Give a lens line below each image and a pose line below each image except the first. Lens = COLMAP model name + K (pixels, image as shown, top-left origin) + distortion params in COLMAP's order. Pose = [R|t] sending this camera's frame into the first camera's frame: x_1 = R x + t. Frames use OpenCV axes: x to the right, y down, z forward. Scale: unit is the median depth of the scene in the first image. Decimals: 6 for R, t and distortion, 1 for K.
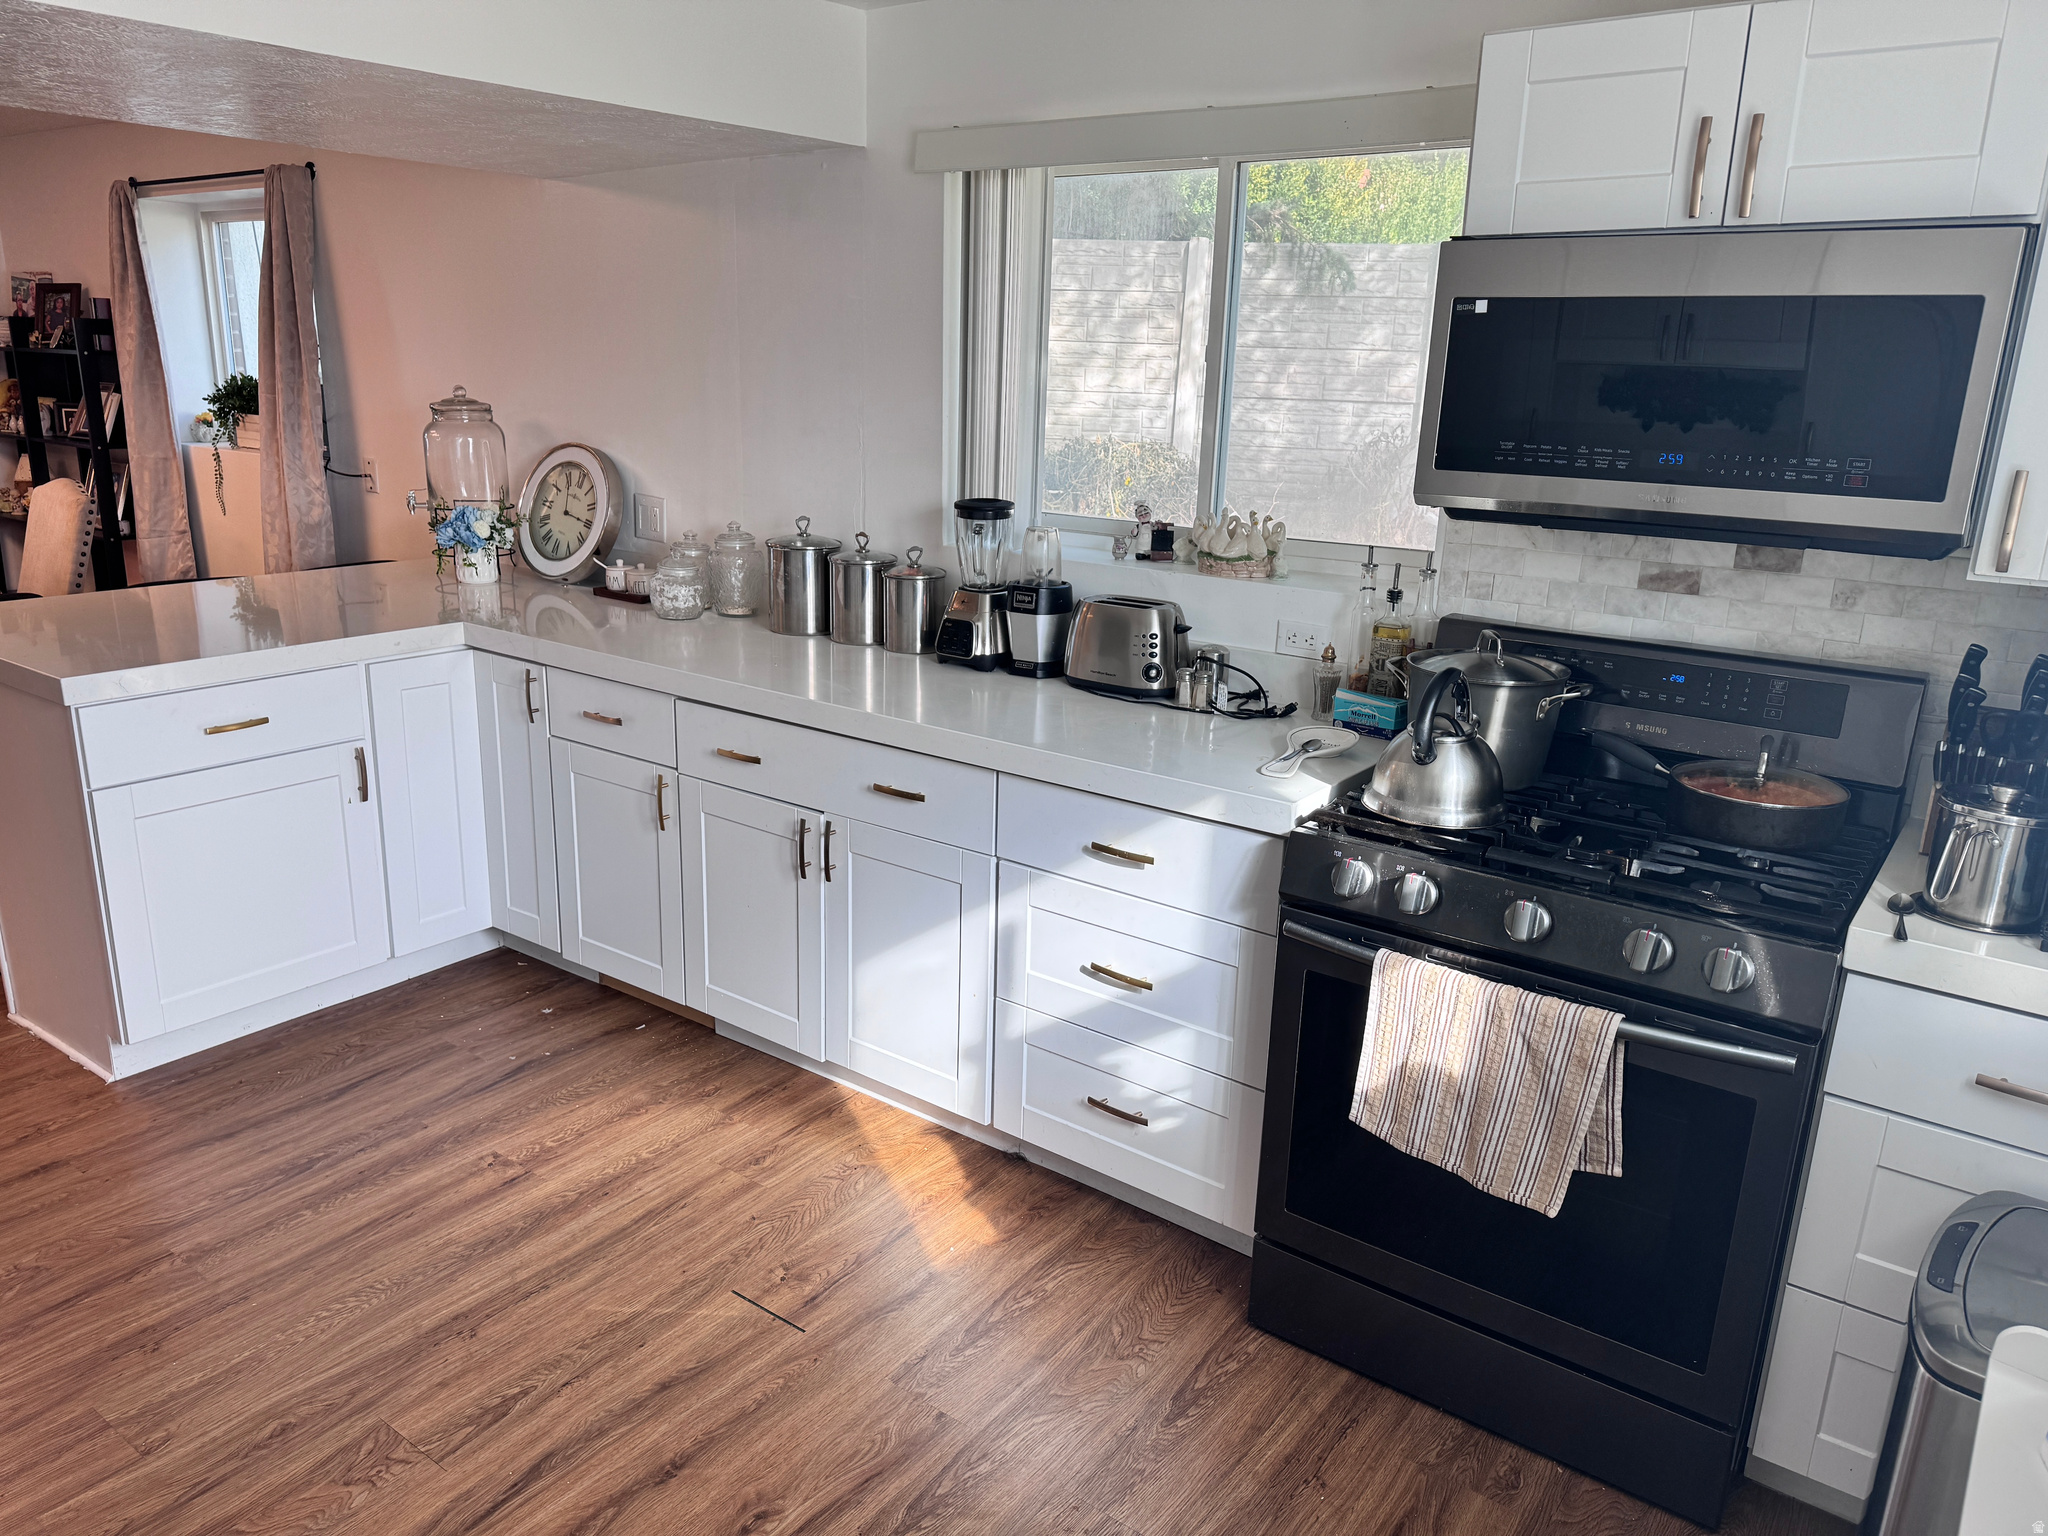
lens RADIAL K [[1433.5, 0, 1017.4], [0, 1433.5, 760.7], [0, 0, 1]] dist [0.103259, -0.116372]
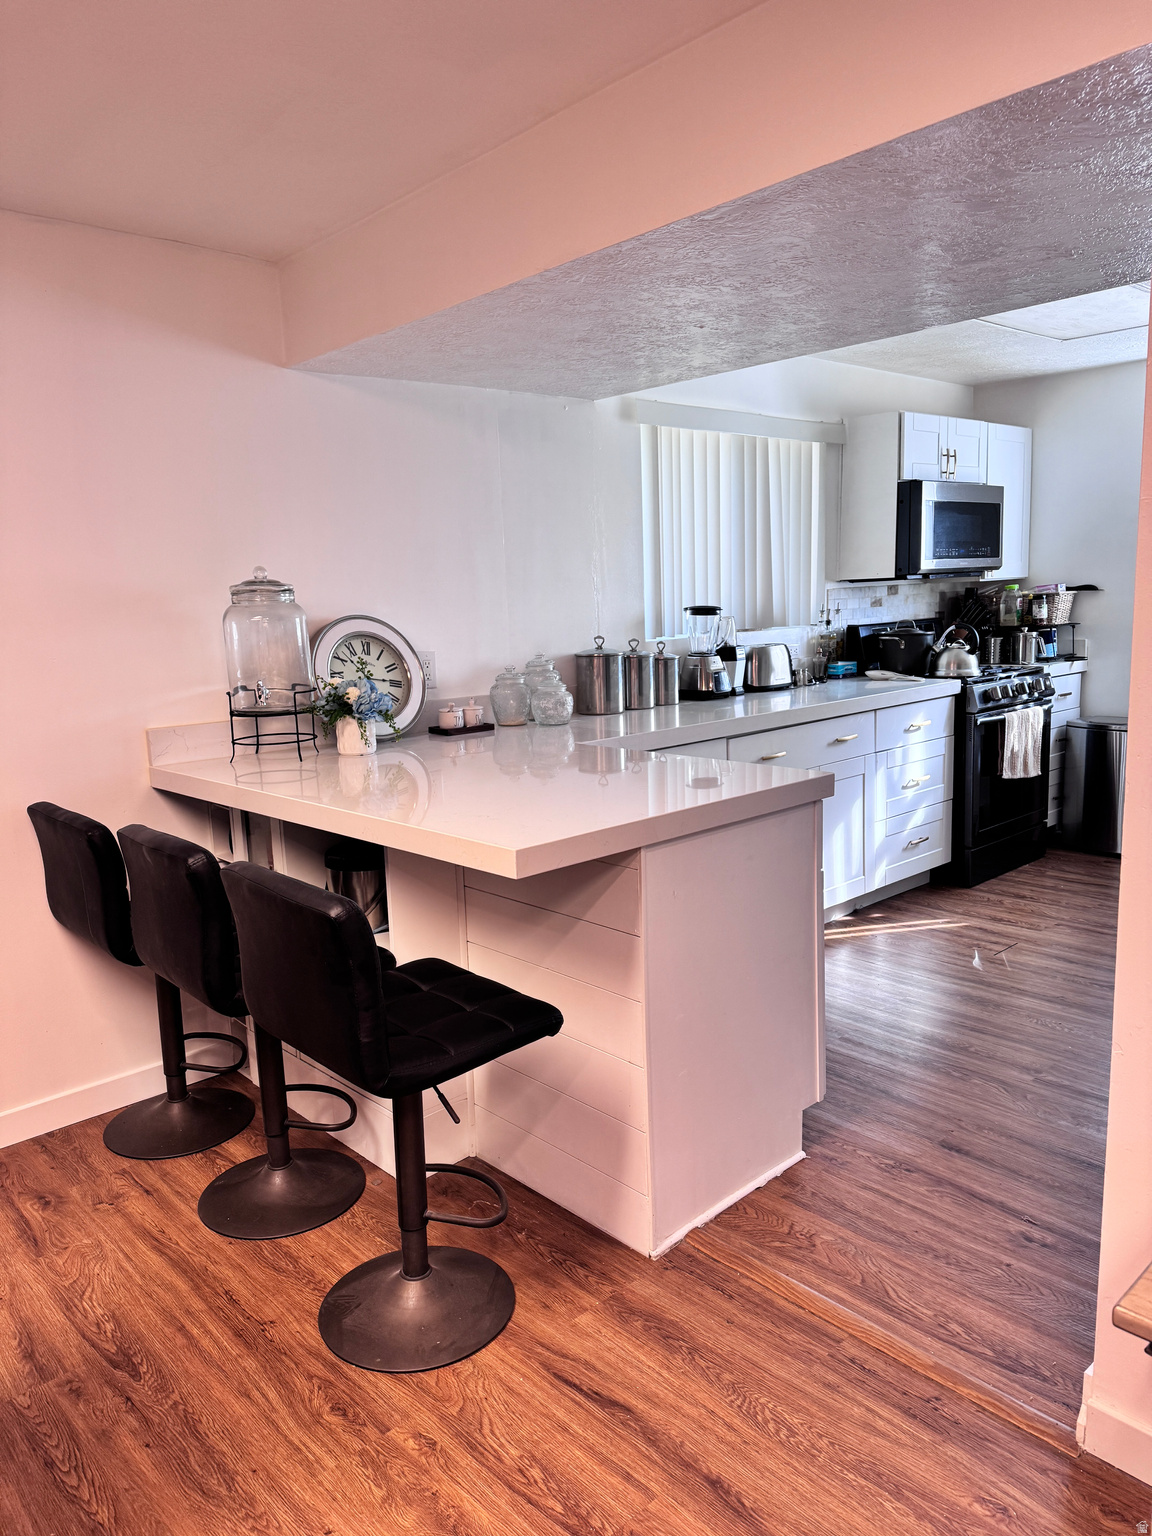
lens RADIAL K [[1075.1, 0, 573.1], [0, 1075.1, 772.4], [0, 0, 1]] dist [0.103259, -0.116372]
pose [[0.167430, -0.196994, 0.966002, -1.620881], [0.300918, 0.943287, 0.140206, -0.261812], [-0.938837, 0.267213, 0.217214, 1.076246]]
